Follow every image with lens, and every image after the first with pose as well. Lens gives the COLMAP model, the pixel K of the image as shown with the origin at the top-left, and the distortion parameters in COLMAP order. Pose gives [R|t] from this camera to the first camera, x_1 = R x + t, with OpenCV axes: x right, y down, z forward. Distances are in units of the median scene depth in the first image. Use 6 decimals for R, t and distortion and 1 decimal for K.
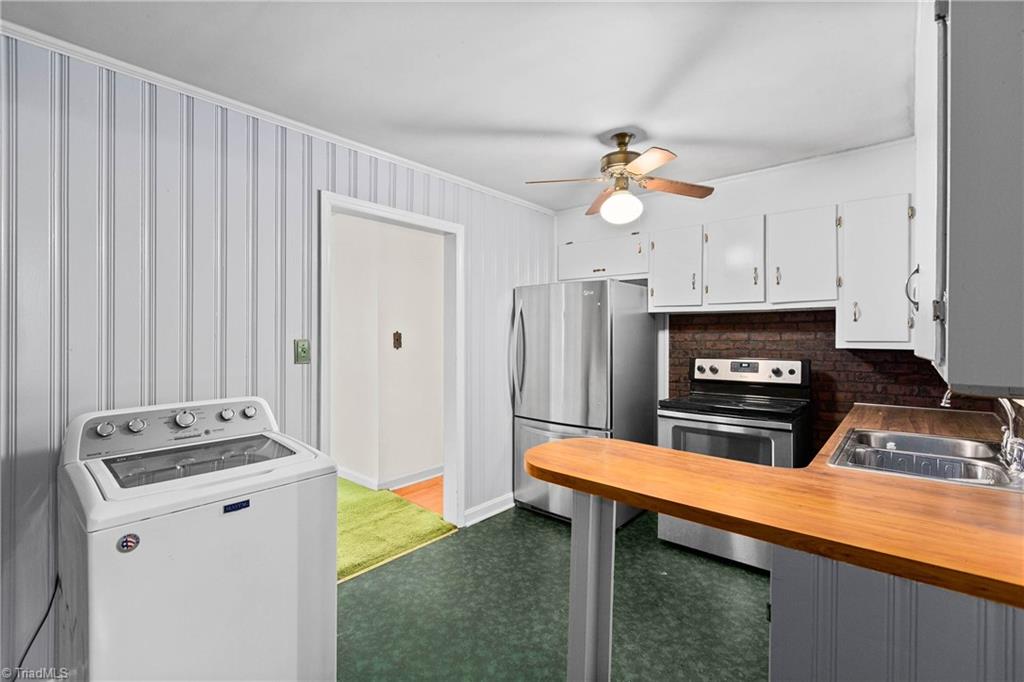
lens RADIAL K [[459.6, 0, 514.1], [0, 459.6, 332.9], [0, 0, 1]] dist [0.000171, -0.000033]
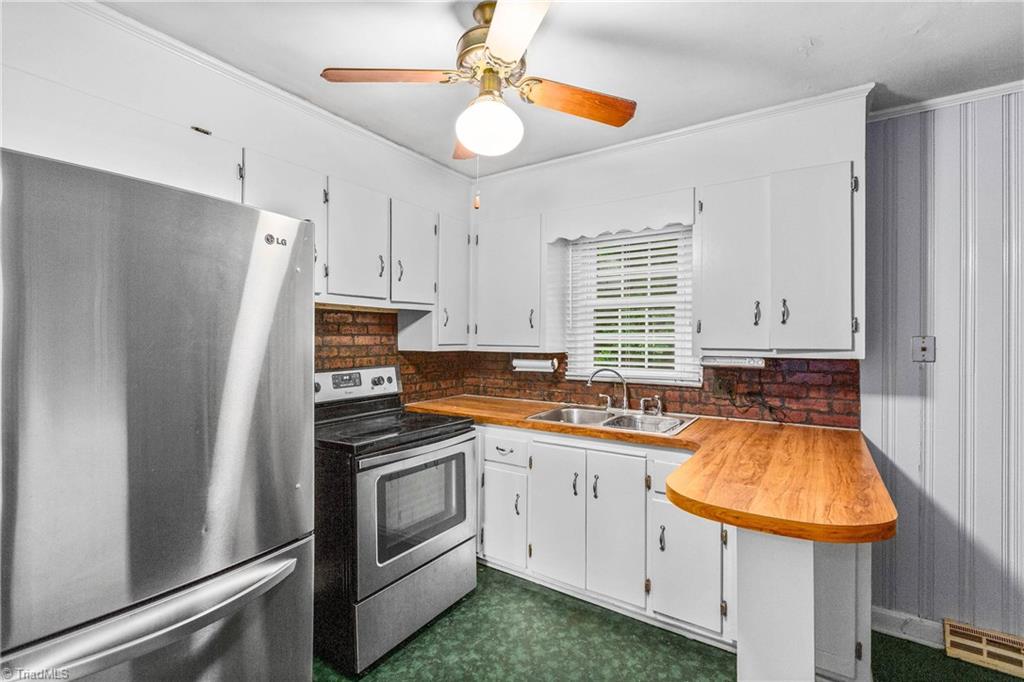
lens RADIAL K [[455.2, 0, 512.0], [0, 455.2, 341.0], [0, 0, 1]] dist [-0.000541, -0.000105]
pose [[-0.112536, 0.000690, 0.993647, -0.301029], [-0.002315, 0.999997, -0.000957, 0.009469], [-0.993645, -0.002408, -0.112534, 0.859086]]
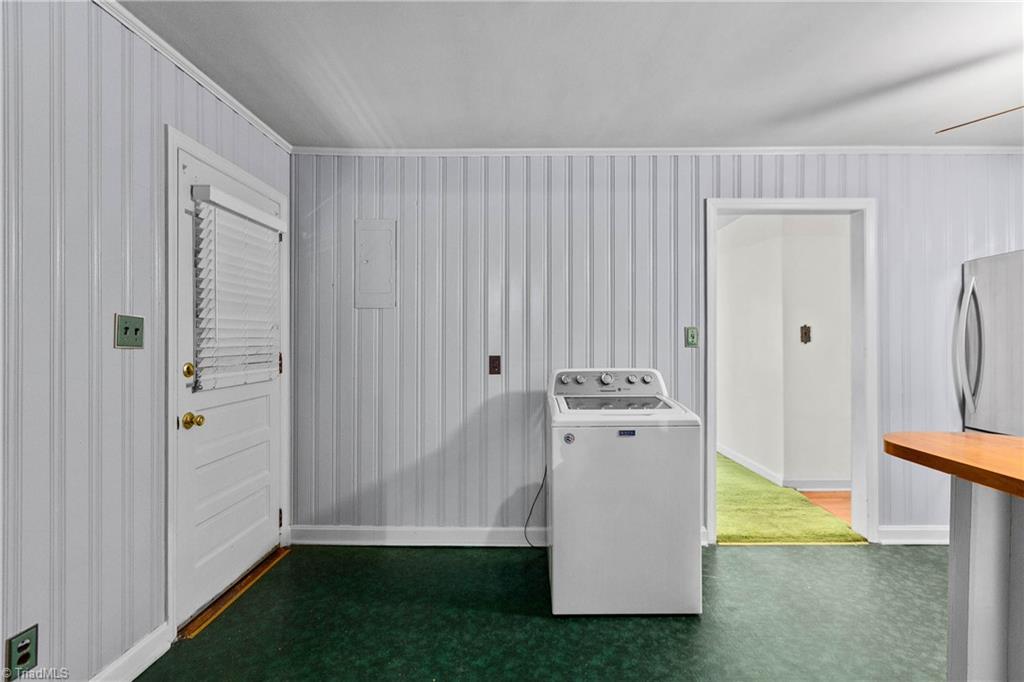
lens RADIAL K [[467.3, 0, 512.0], [0, 467.3, 341.0], [0, 0, 1]] dist [-0.002879, -0.000479]
pose [[0.627929, -0.001473, -0.778269, 0.154832], [0.000154, 0.999998, -0.001769, 0.042519], [0.778271, 0.000991, 0.627928, -0.103995]]
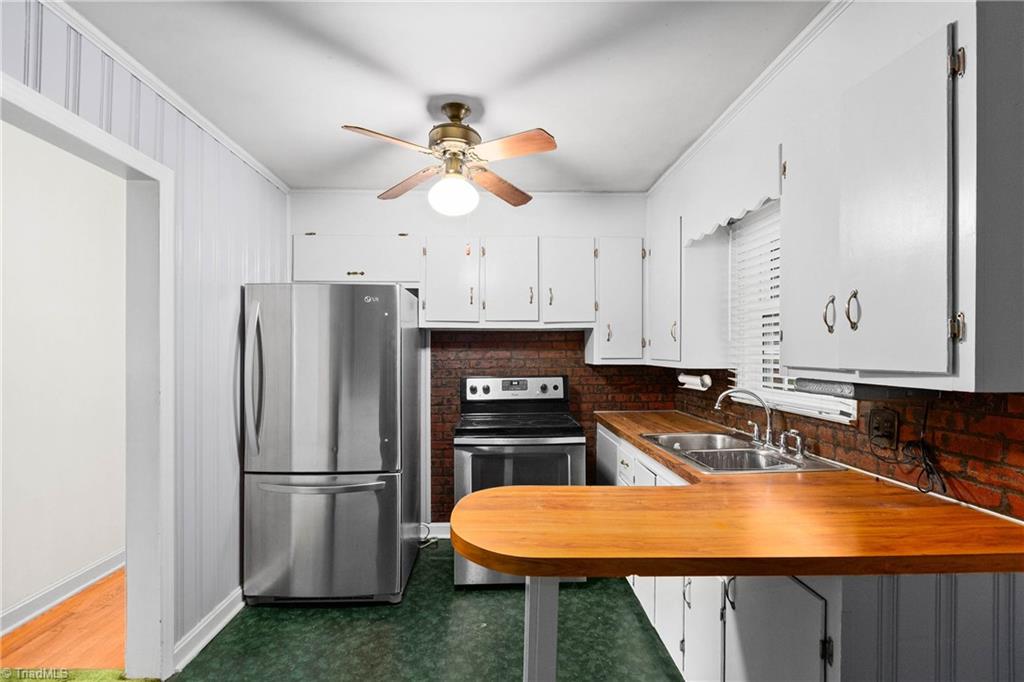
lens RADIAL K [[461.7, 0, 507.1], [0, 461.7, 351.1], [0, 0, 1]] dist [-0.000852, -0.000015]
pose [[0.739898, 0.002691, 0.672714, -0.203217], [-0.000003, 0.999992, -0.003998, 0.004177], [-0.672719, 0.002956, 0.739892, 0.277961]]
